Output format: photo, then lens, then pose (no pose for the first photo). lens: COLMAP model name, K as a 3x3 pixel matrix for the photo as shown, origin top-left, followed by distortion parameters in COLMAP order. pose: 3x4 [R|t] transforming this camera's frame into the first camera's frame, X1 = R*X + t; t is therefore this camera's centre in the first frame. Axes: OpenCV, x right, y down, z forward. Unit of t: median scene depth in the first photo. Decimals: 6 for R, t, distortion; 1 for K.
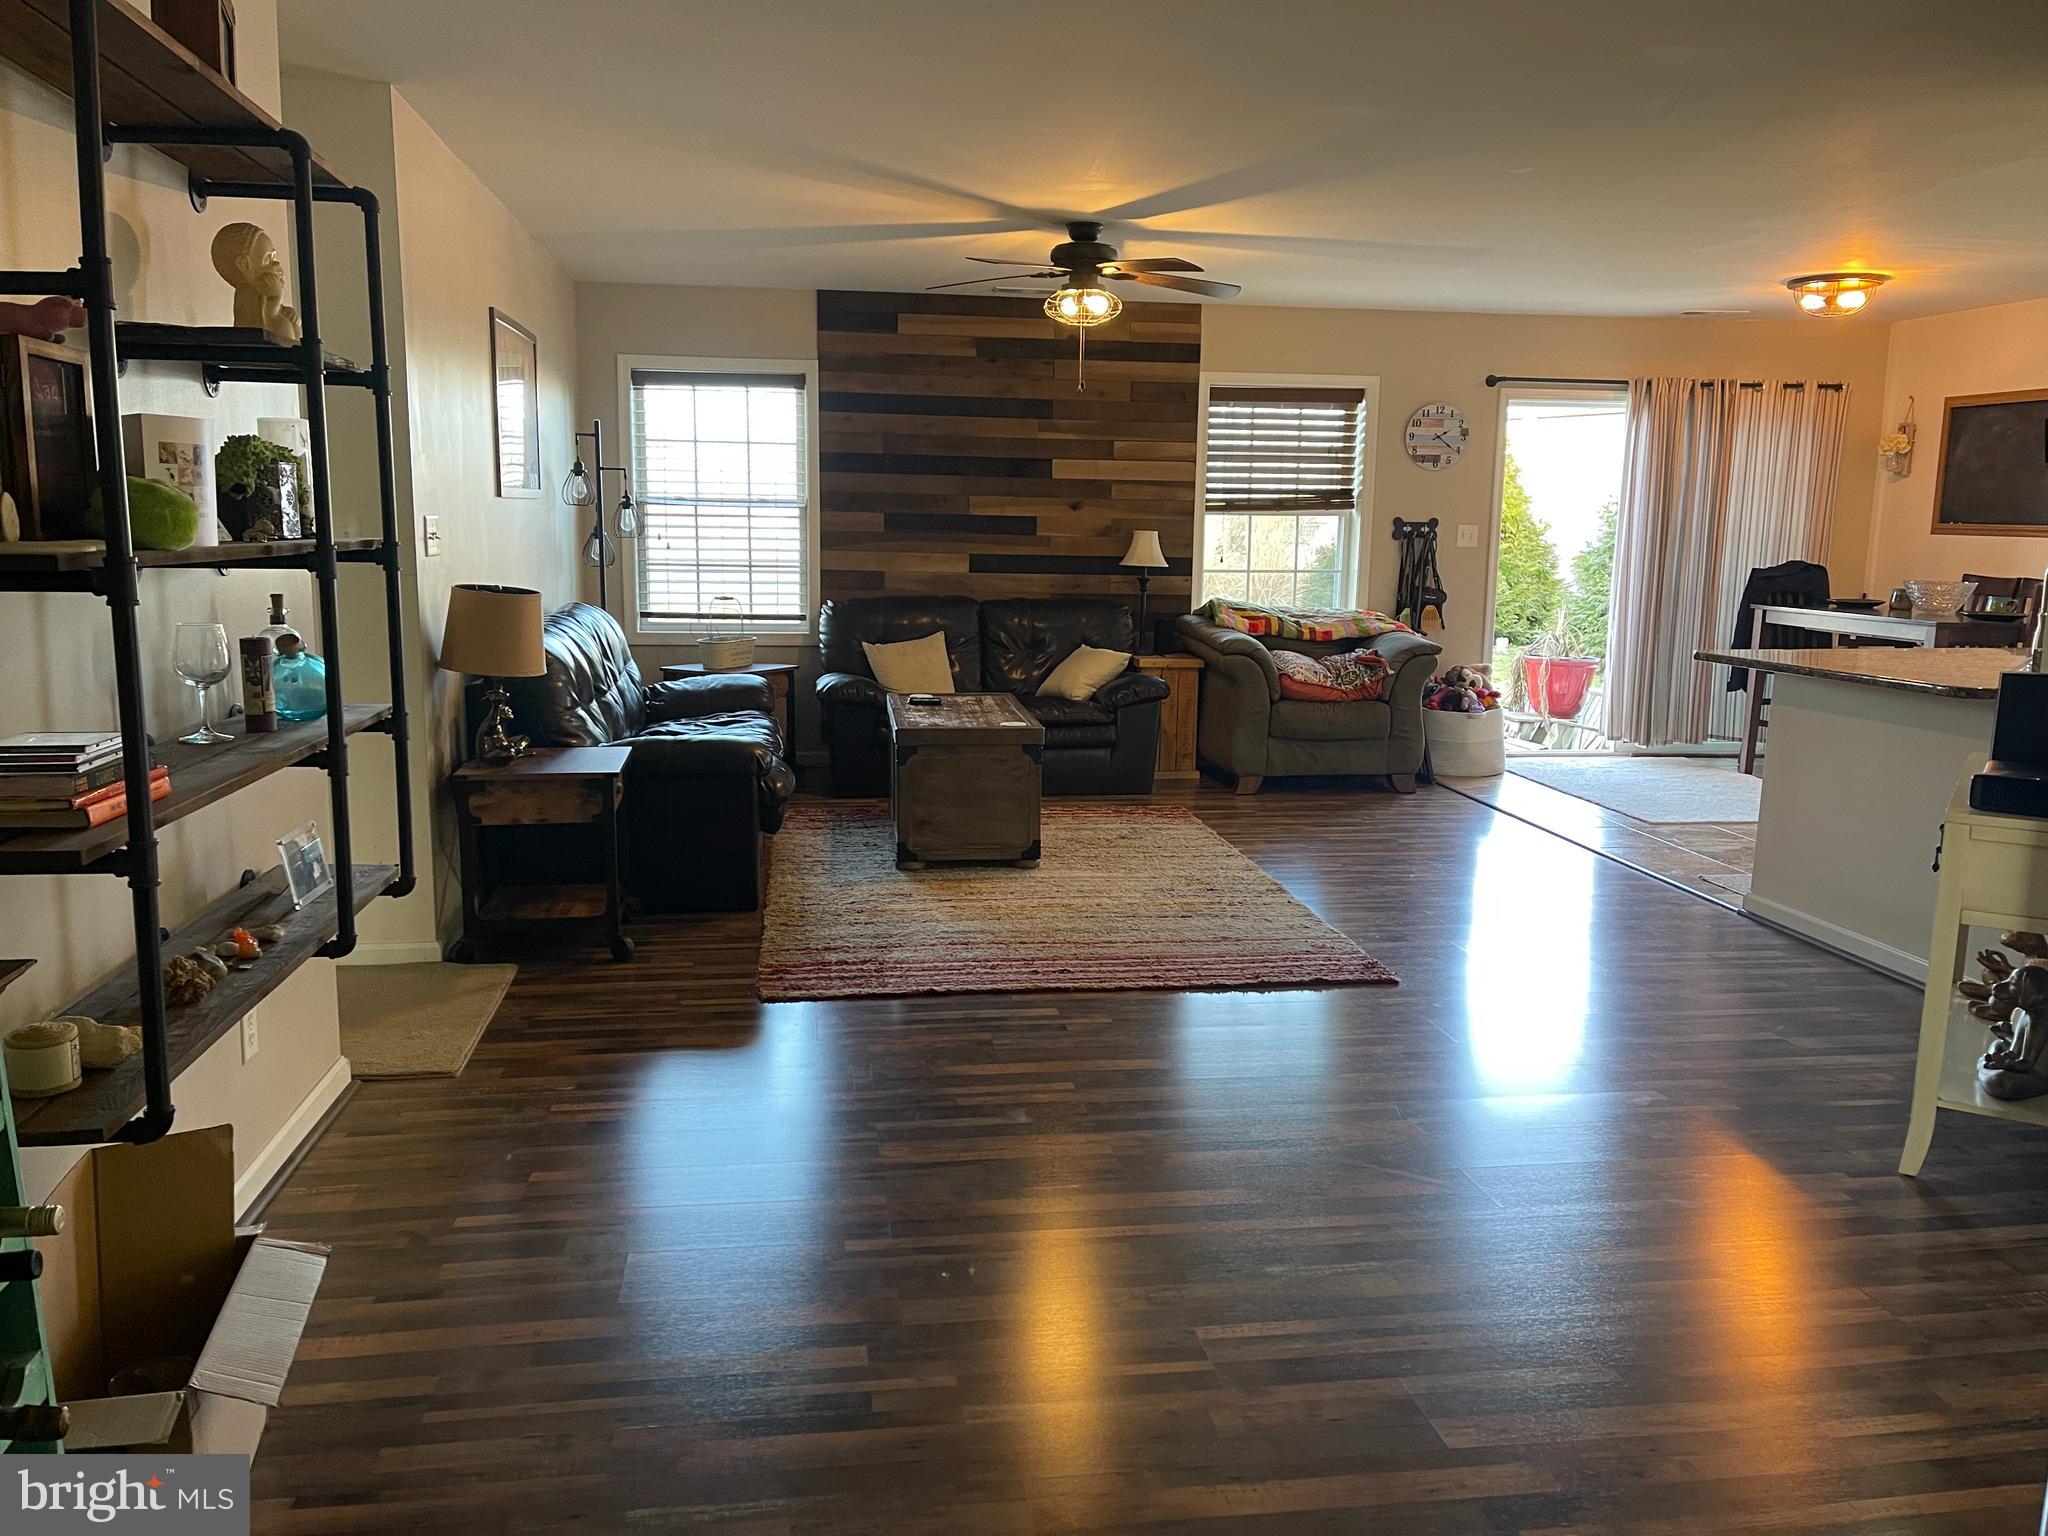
lens RADIAL K [[1527.6, 0, 1024.0], [0, 1527.6, 768.0], [0, 0, 1]] dist [0.067868, -0.081350]
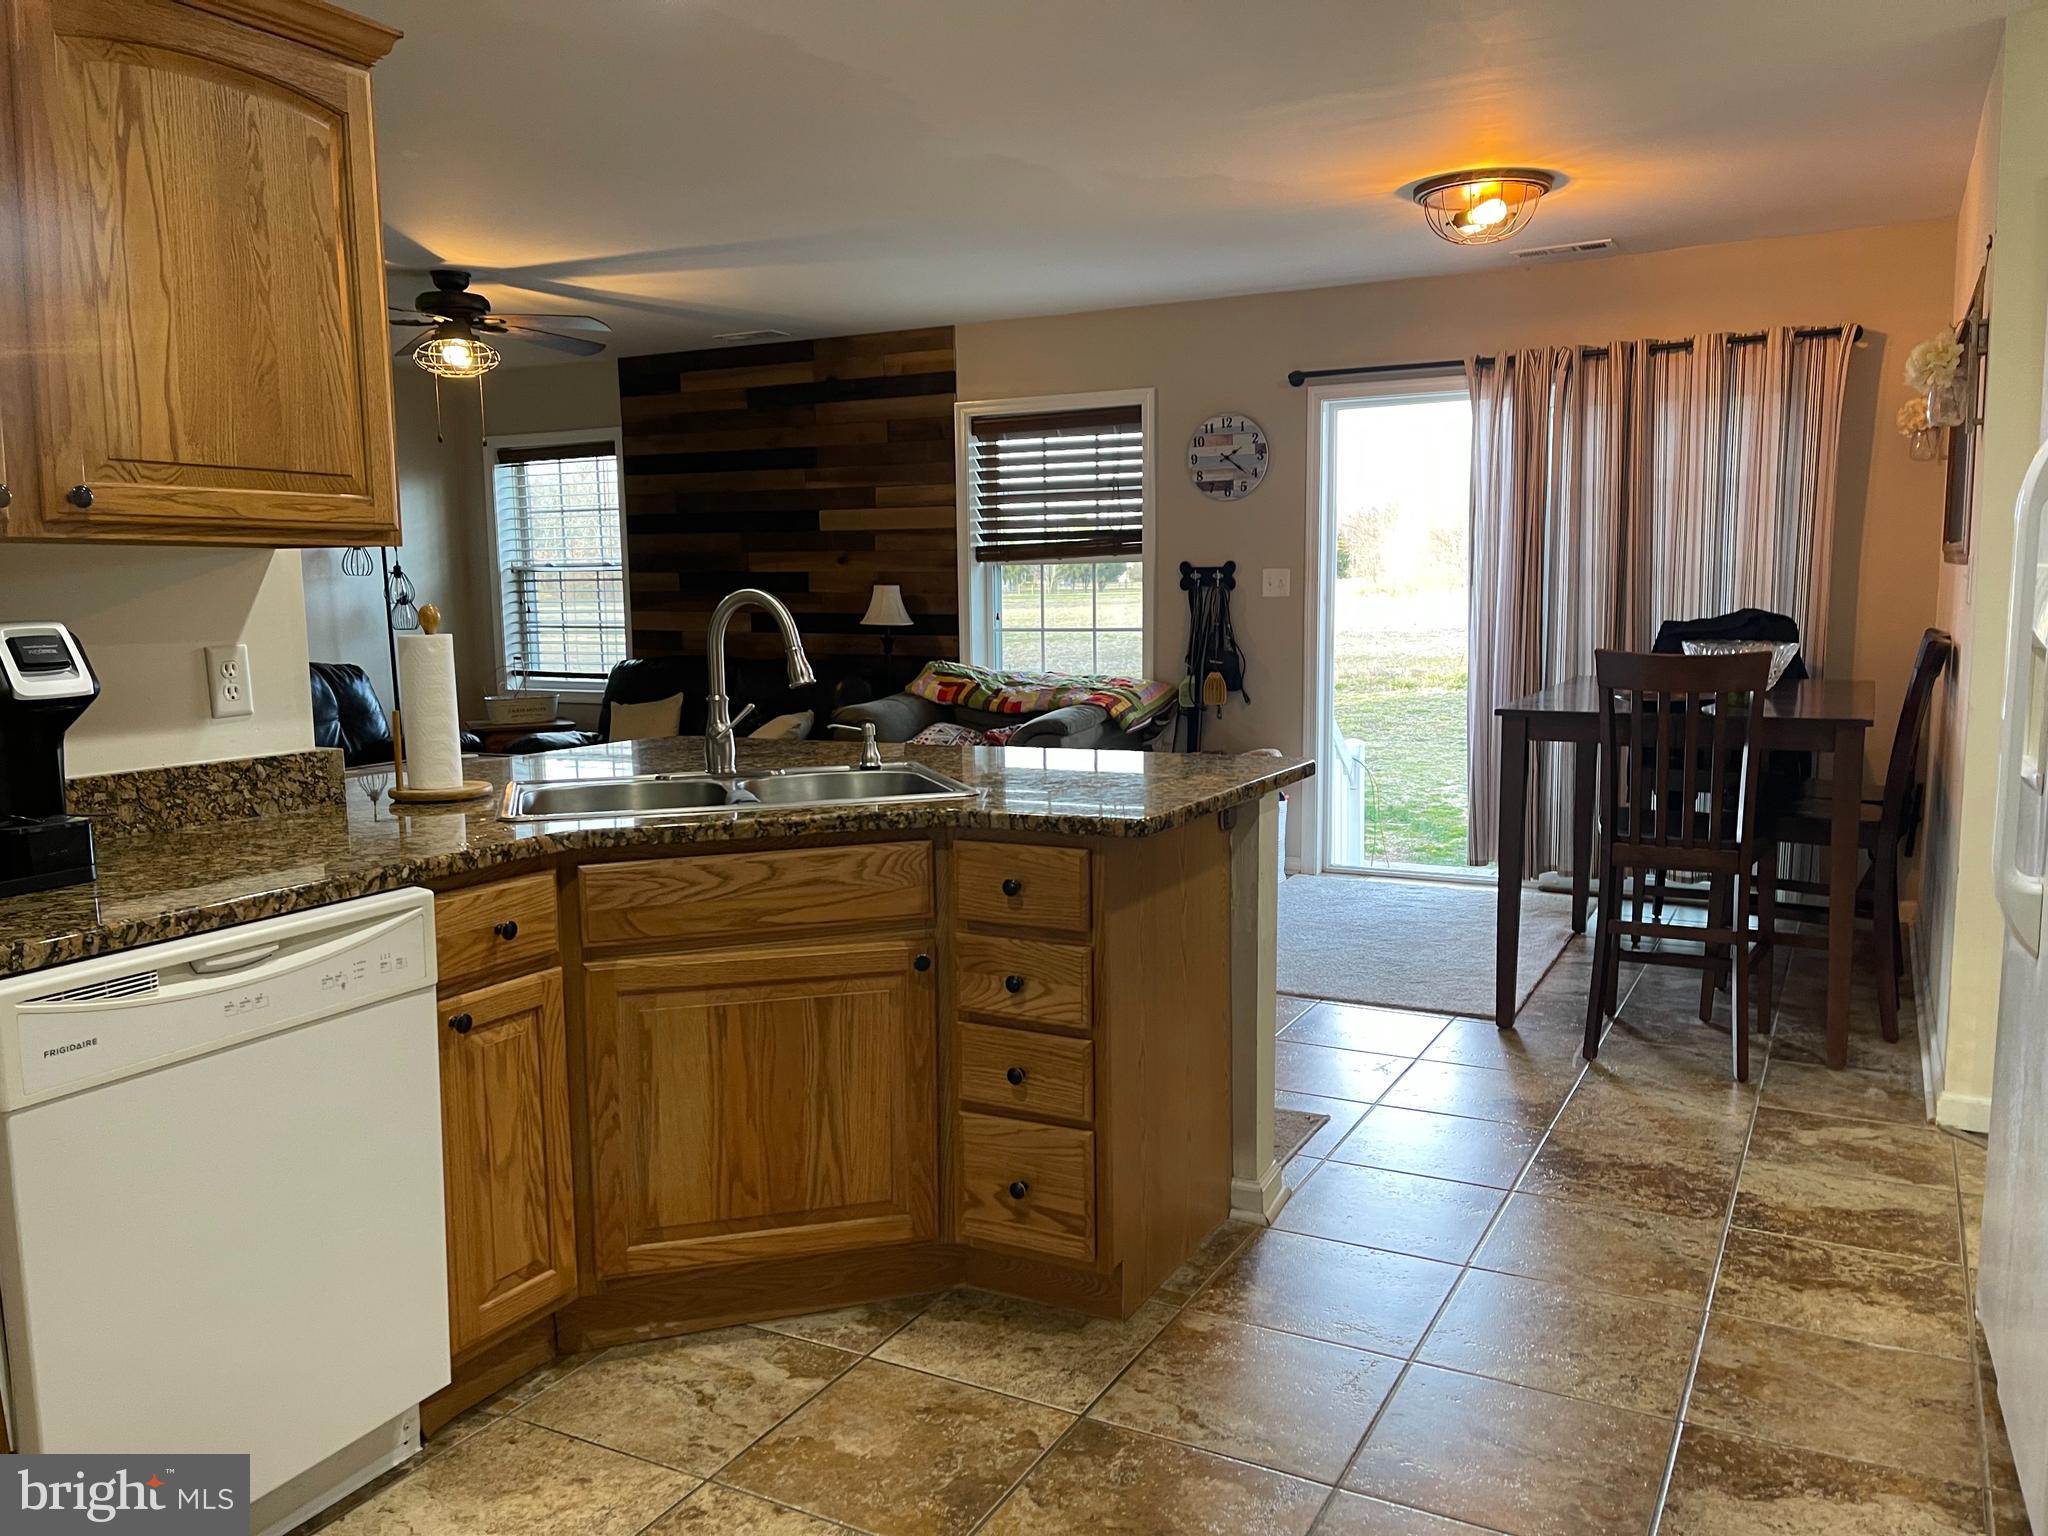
lens RADIAL K [[1527.6, 0, 1024.0], [0, 1527.6, 768.0], [0, 0, 1]] dist [0.067868, -0.081350]
pose [[0.805810, 0.049974, -0.590062, 0.668168], [-0.065503, 0.997840, -0.004943, -0.049030], [0.588540, 0.042634, 0.807343, 0.327423]]
